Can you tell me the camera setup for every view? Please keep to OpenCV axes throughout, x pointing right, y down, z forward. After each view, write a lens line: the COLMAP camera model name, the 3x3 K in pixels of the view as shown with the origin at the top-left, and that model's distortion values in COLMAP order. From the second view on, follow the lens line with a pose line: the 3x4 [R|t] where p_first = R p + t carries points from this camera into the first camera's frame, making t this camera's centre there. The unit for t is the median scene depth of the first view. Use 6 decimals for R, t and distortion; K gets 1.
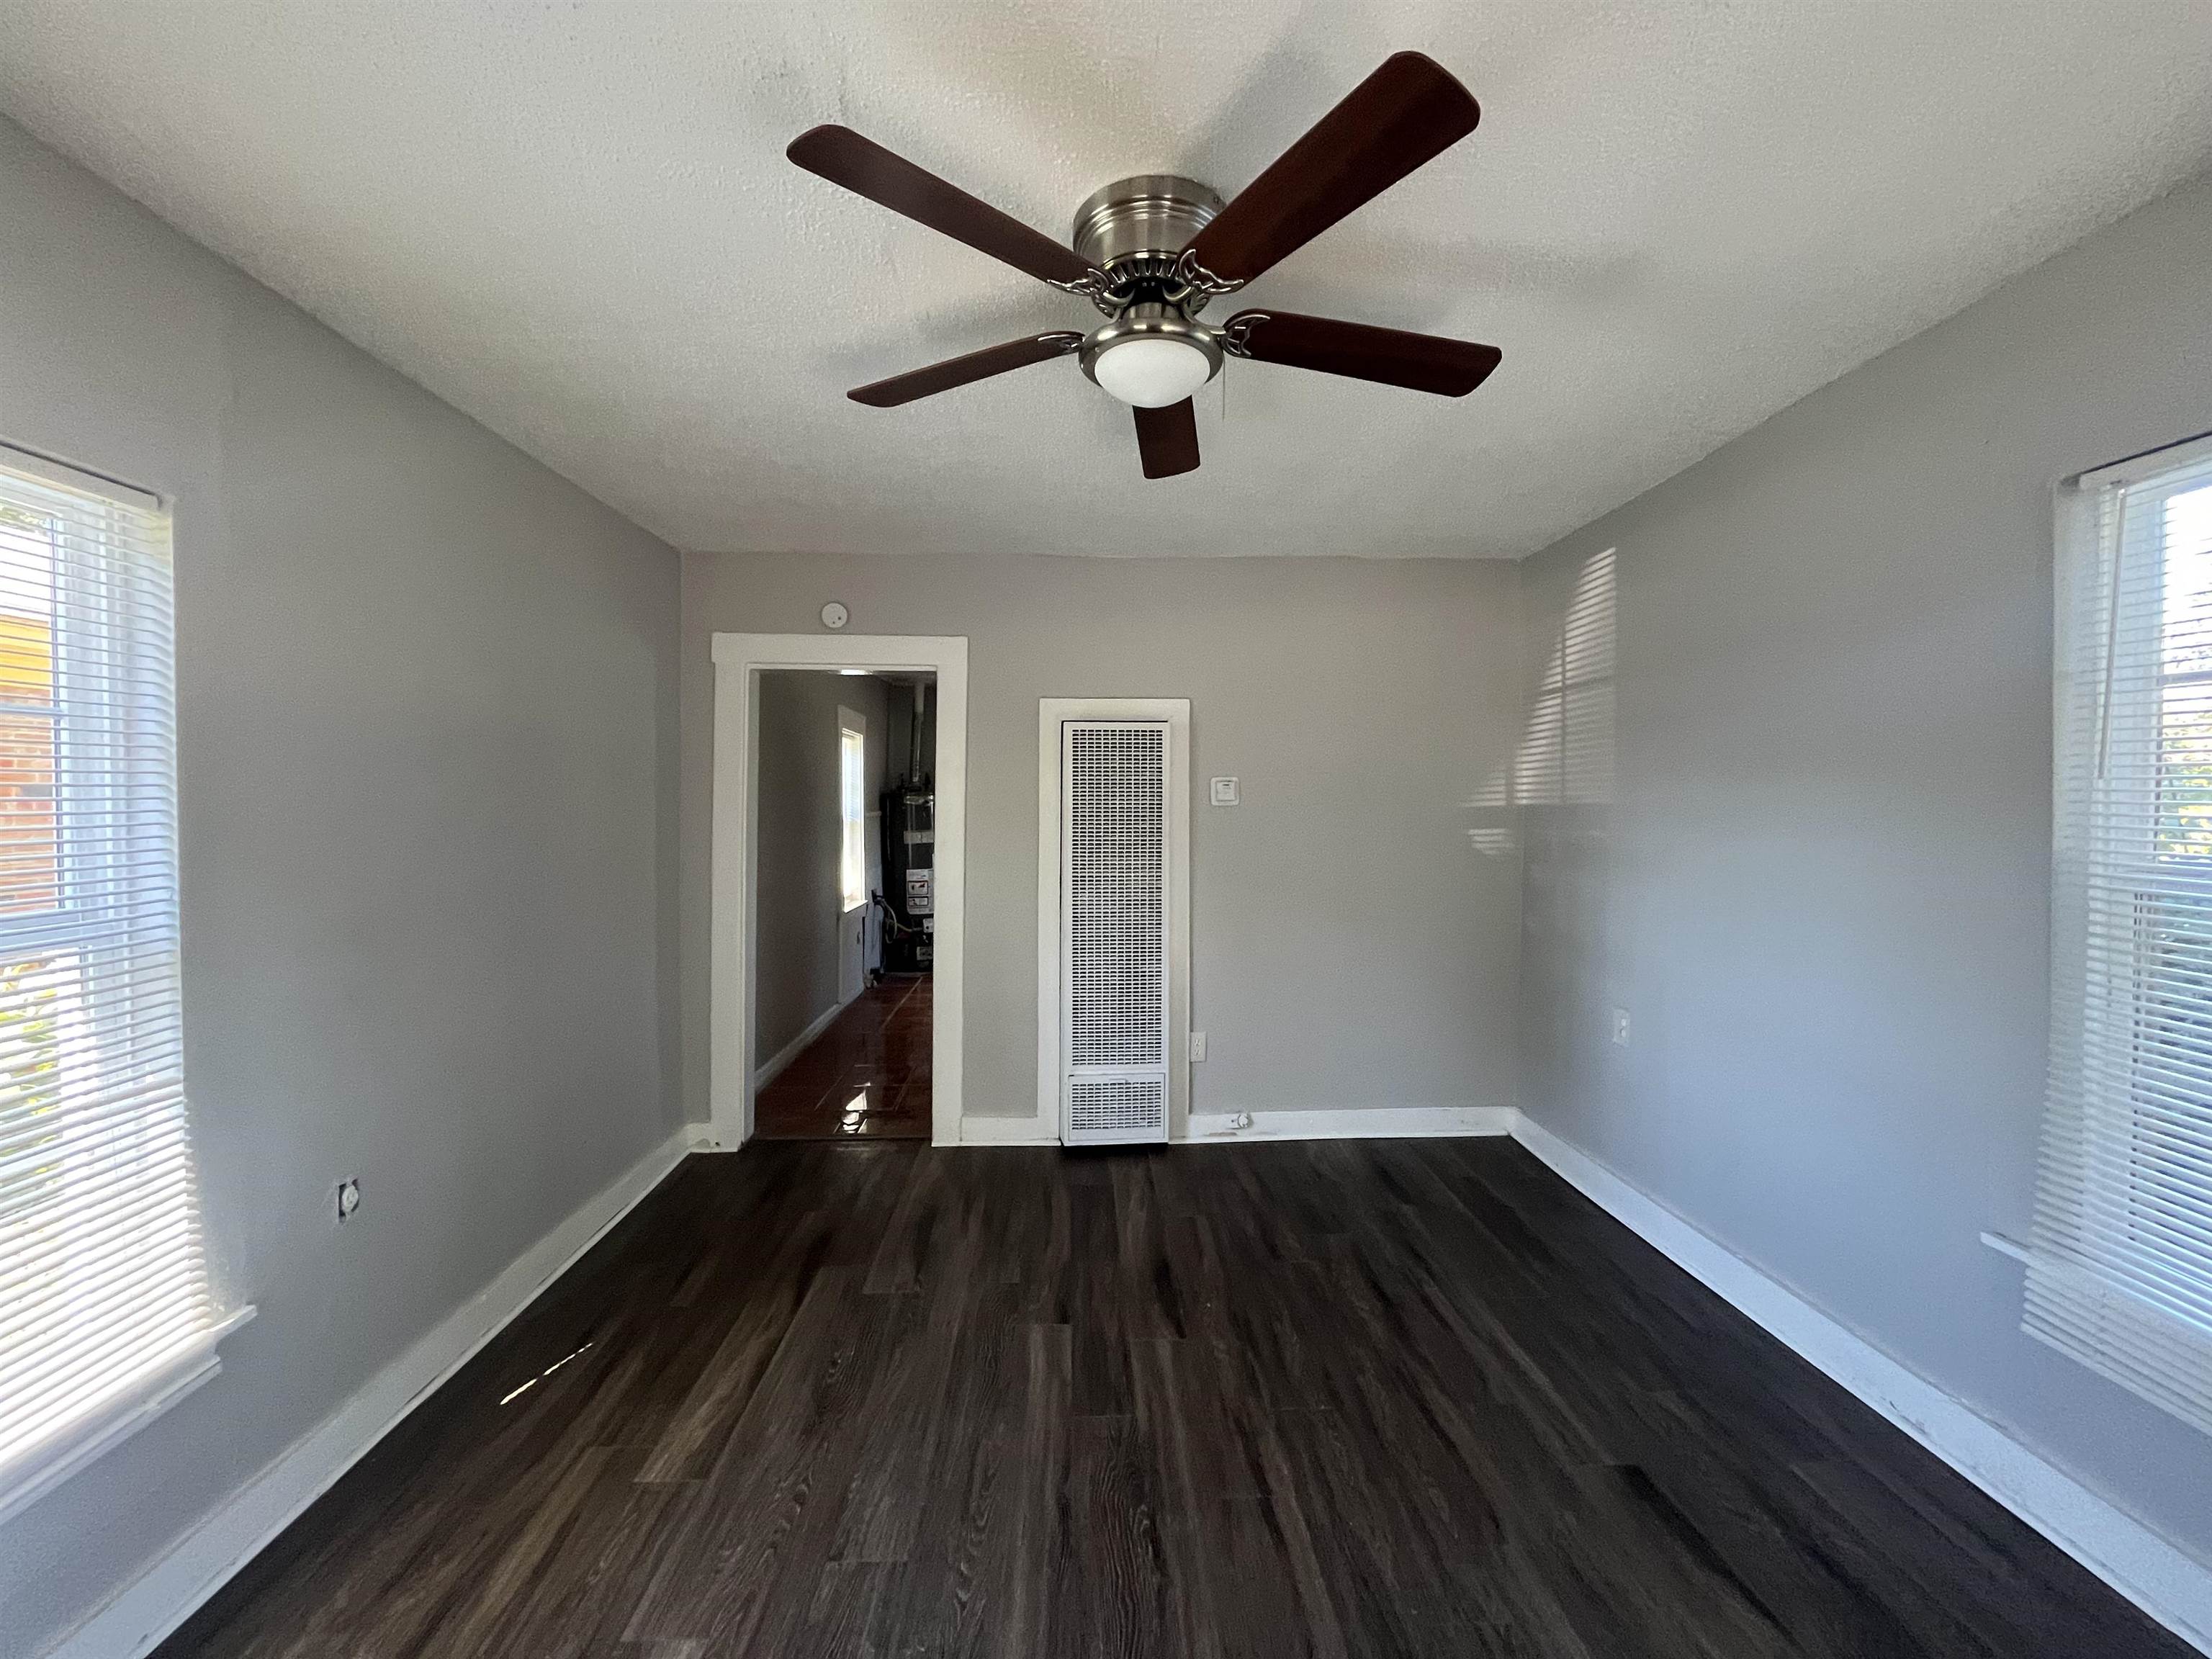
lens RADIAL K [[881.8, 0, 1105.5], [0, 881.8, 816.4], [0, 0, 1]] dist [-0.022832, 0.000226]
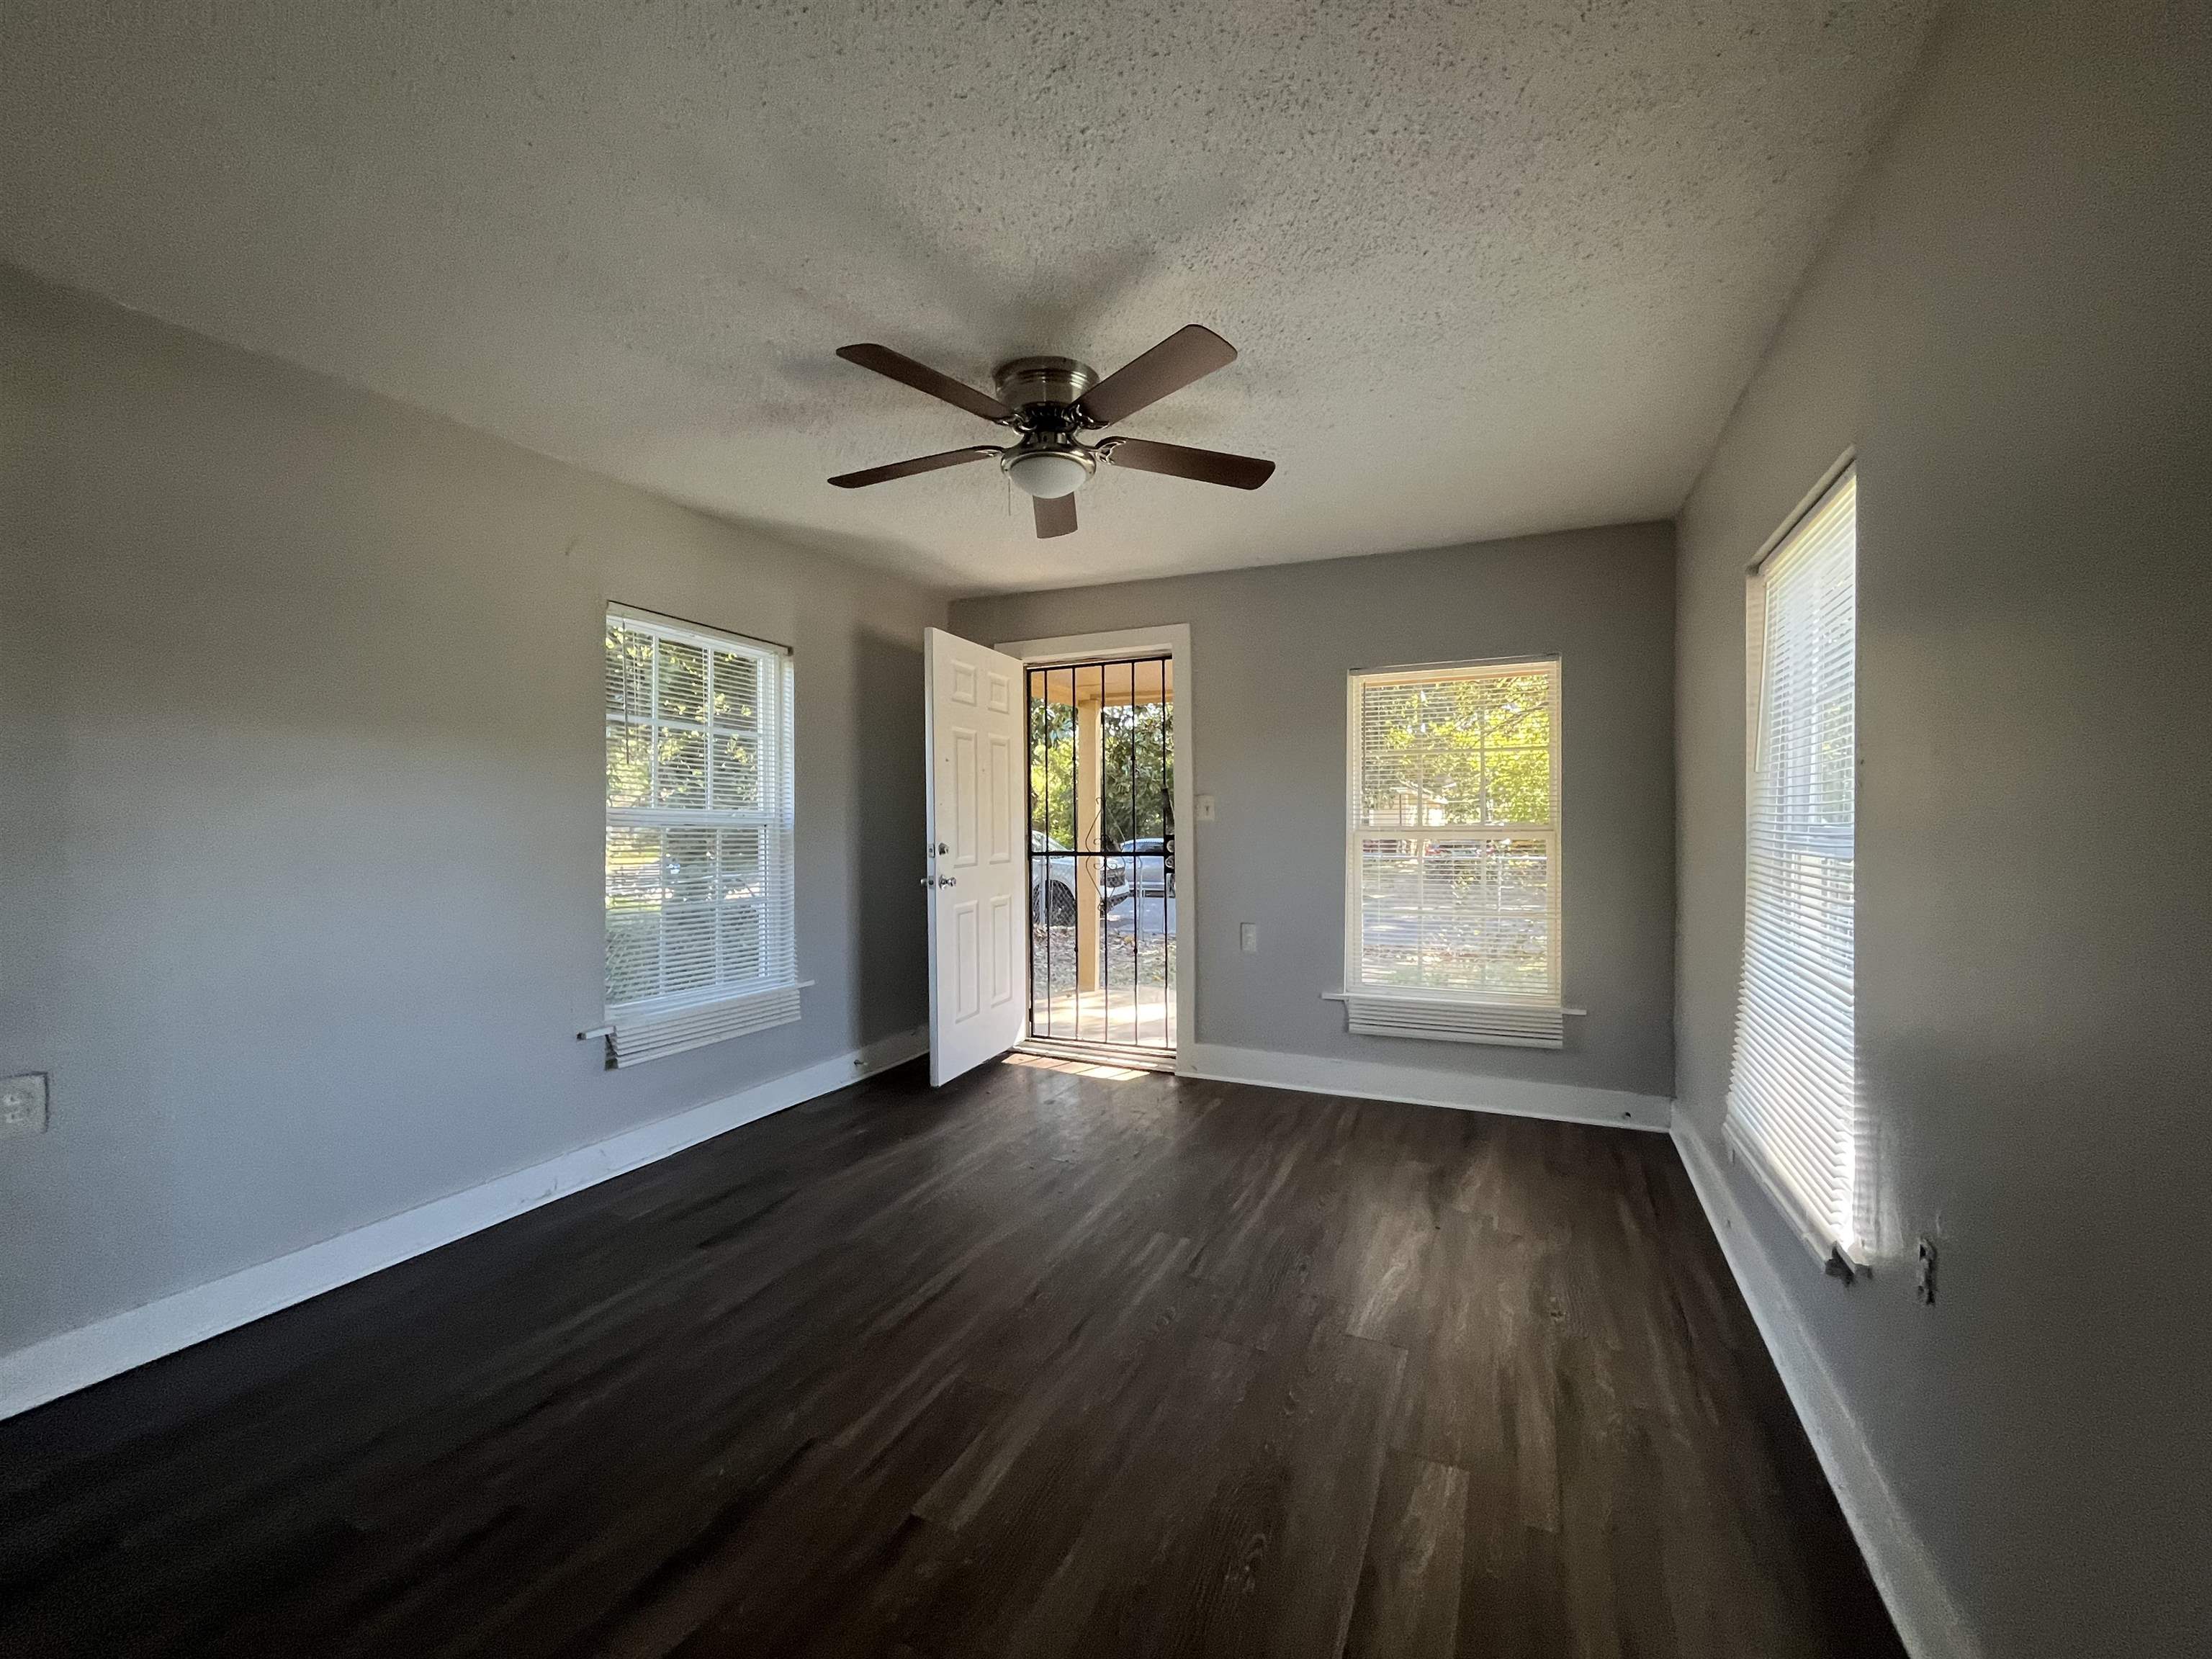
lens RADIAL K [[881.8, 0, 1105.5], [0, 881.8, 822.4], [0, 0, 1]] dist [-0.022832, 0.000226]
pose [[-0.887141, -0.003422, 0.461485, -0.579281], [0.008112, 0.999702, 0.023007, 0.047632], [-0.461427, 0.024154, -0.886849, 1.833122]]
